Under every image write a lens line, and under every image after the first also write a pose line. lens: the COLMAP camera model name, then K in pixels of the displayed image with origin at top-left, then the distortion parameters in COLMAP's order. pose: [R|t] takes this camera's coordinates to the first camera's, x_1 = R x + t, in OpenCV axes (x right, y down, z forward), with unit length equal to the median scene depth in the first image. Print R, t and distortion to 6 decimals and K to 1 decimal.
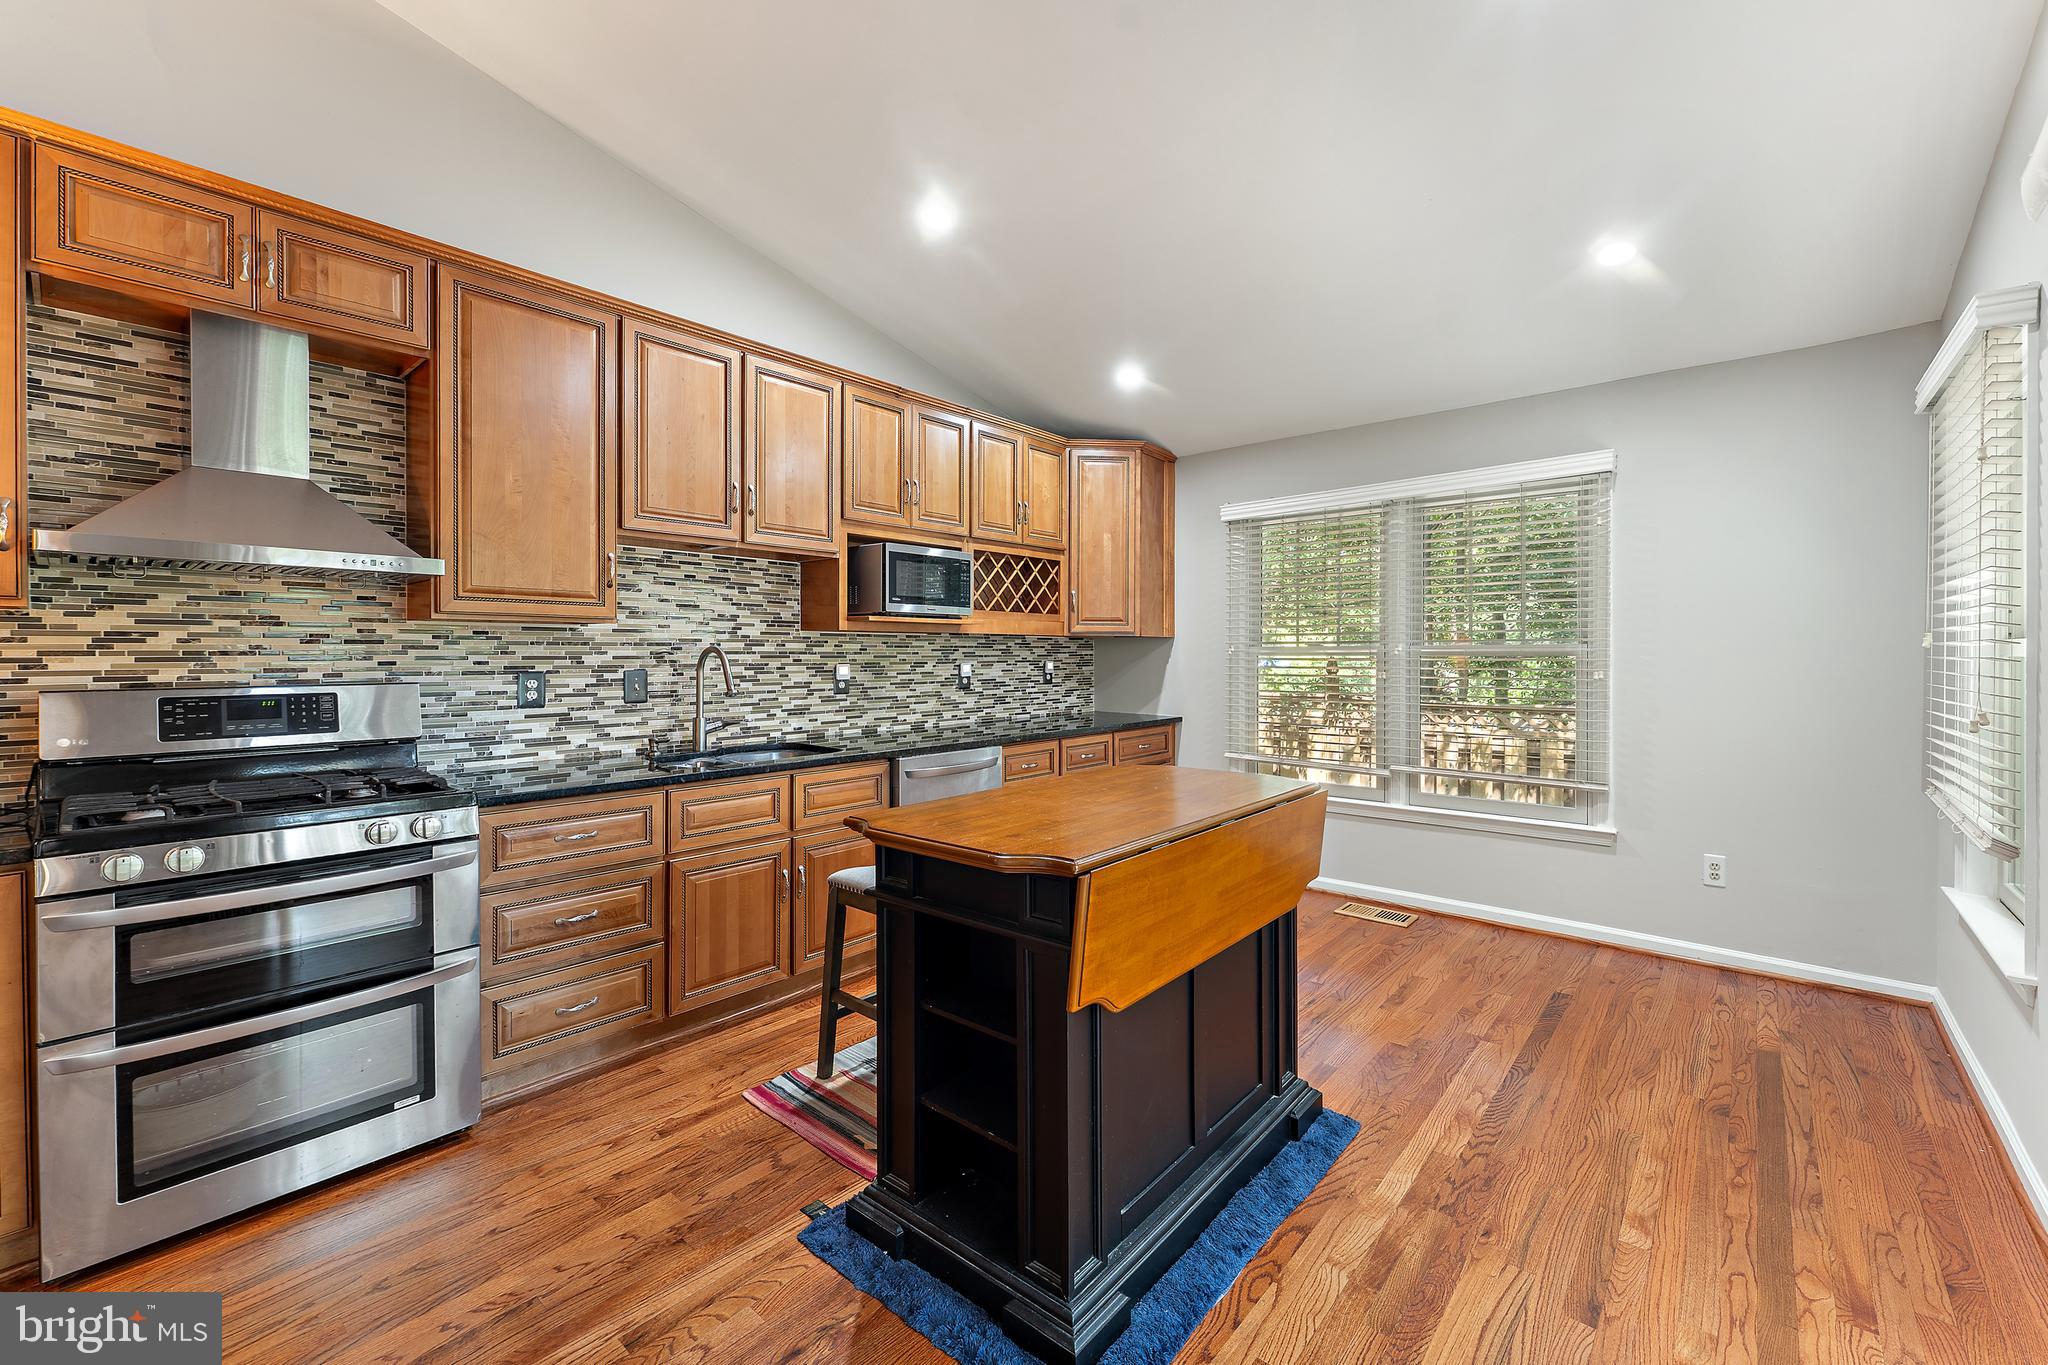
lens RADIAL K [[845.2, 0, 1035.0], [0, 845.2, 642.8], [0, 0, 1]] dist [0.000061, -0.000523]
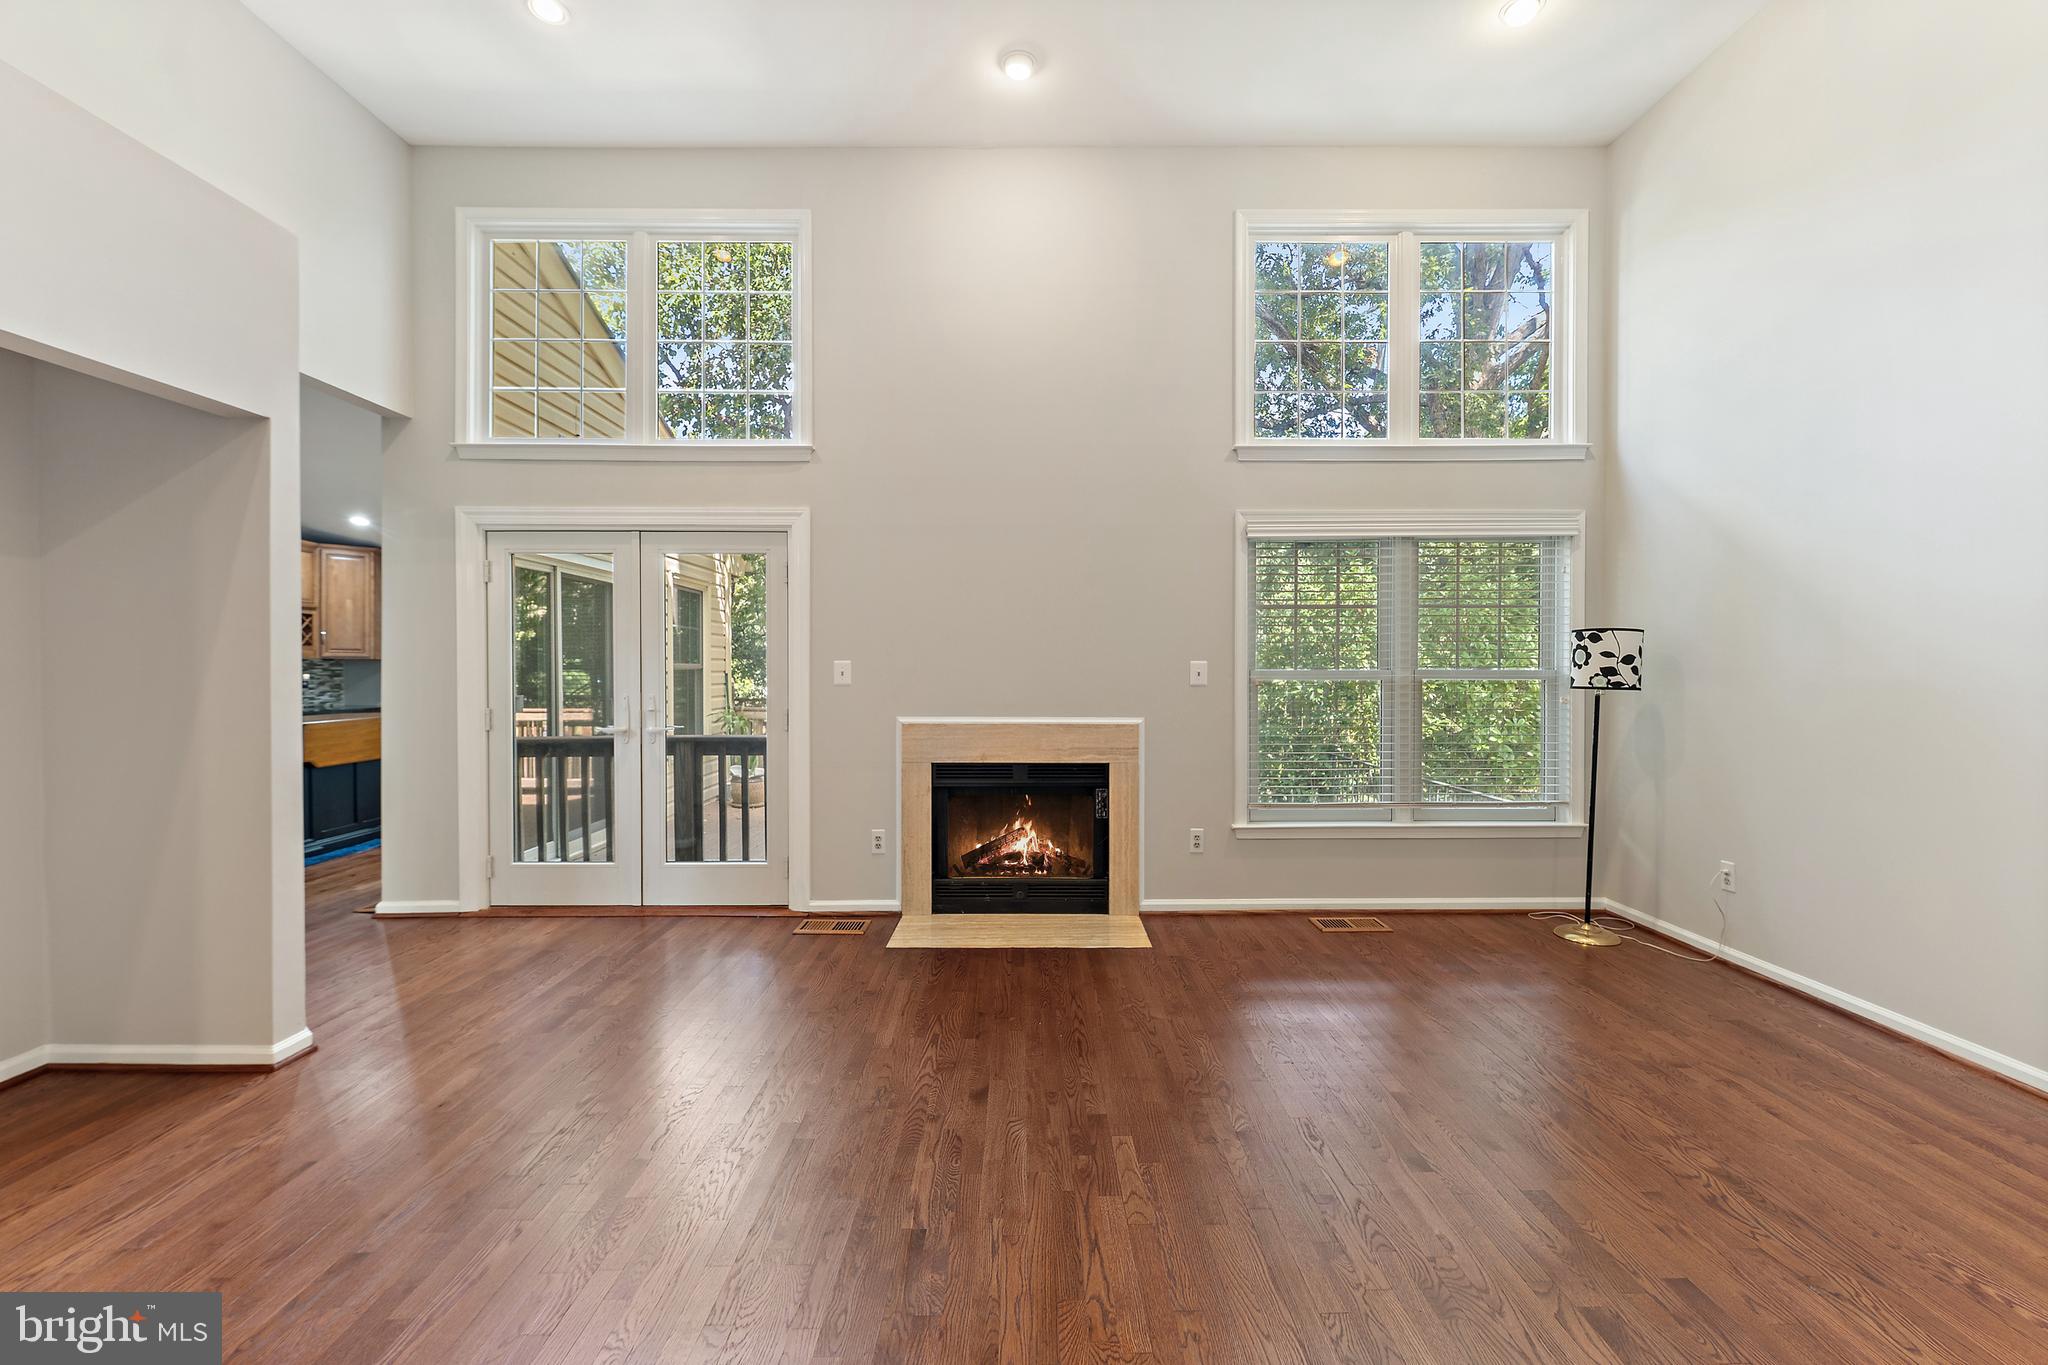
lens RADIAL K [[825.7, 0, 1032.5], [0, 825.7, 679.6], [0, 0, 1]] dist [0.000291, -0.000494]
pose [[0.750538, -0.003604, 0.660818, 0.023159], [-0.011576, 0.999760, 0.018601, -0.017422], [-0.660726, -0.021611, 0.750316, -1.502700]]
